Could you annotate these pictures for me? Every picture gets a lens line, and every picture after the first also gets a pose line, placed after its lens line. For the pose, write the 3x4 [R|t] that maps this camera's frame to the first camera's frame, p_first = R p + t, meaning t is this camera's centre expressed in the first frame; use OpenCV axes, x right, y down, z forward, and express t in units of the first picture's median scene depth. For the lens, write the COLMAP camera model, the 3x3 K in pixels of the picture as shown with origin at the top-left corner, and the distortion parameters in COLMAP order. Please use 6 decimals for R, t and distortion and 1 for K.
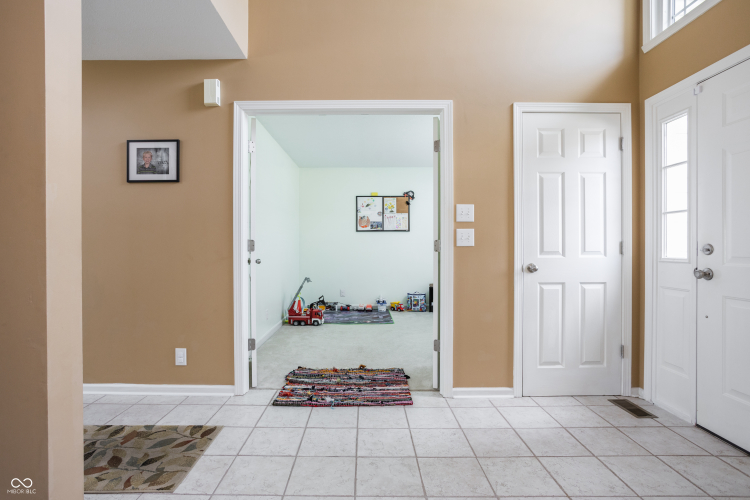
lens RADIAL K [[387.6, 0, 376.4], [0, 387.6, 245.0], [0, 0, 1]] dist [-0.062246, 0.032160]
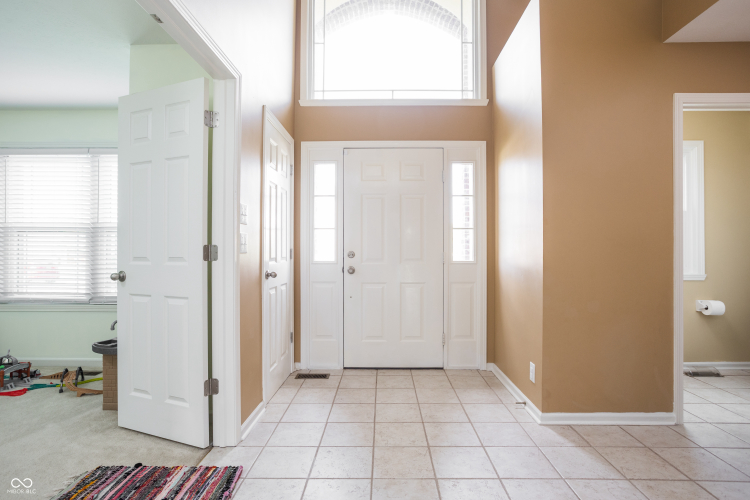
lens RADIAL K [[368.9, 0, 390.5], [0, 368.9, 249.7], [0, 0, 1]] dist [-0.056249, 0.017329]
pose [[0.000006, 0.007904, 0.999969, -0.238821], [-0.004125, 0.999960, -0.007904, 0.000665], [-0.999991, -0.004125, 0.000039, 0.292118]]
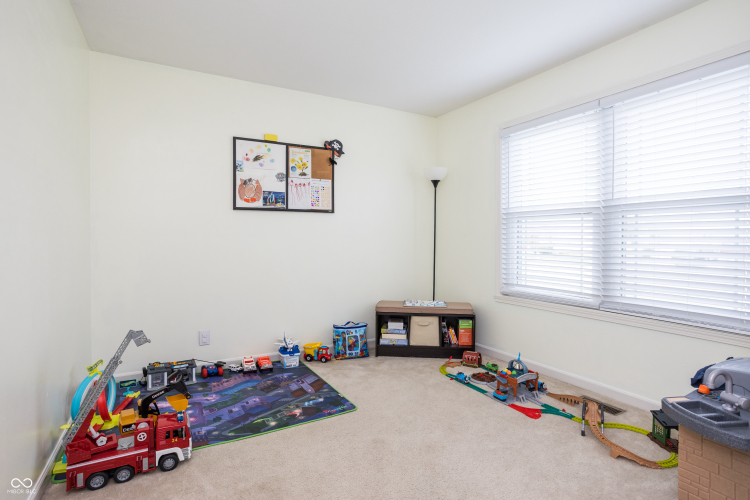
lens RADIAL K [[381.0, 0, 378.0], [0, 381.0, 244.1], [0, 0, 1]] dist [-0.057636, 0.032416]
pose [[0.878120, -0.002359, 0.478435, -0.120156], [-0.004452, 0.999904, 0.013102, 0.001901], [-0.478420, -0.013635, 0.878025, 0.493839]]
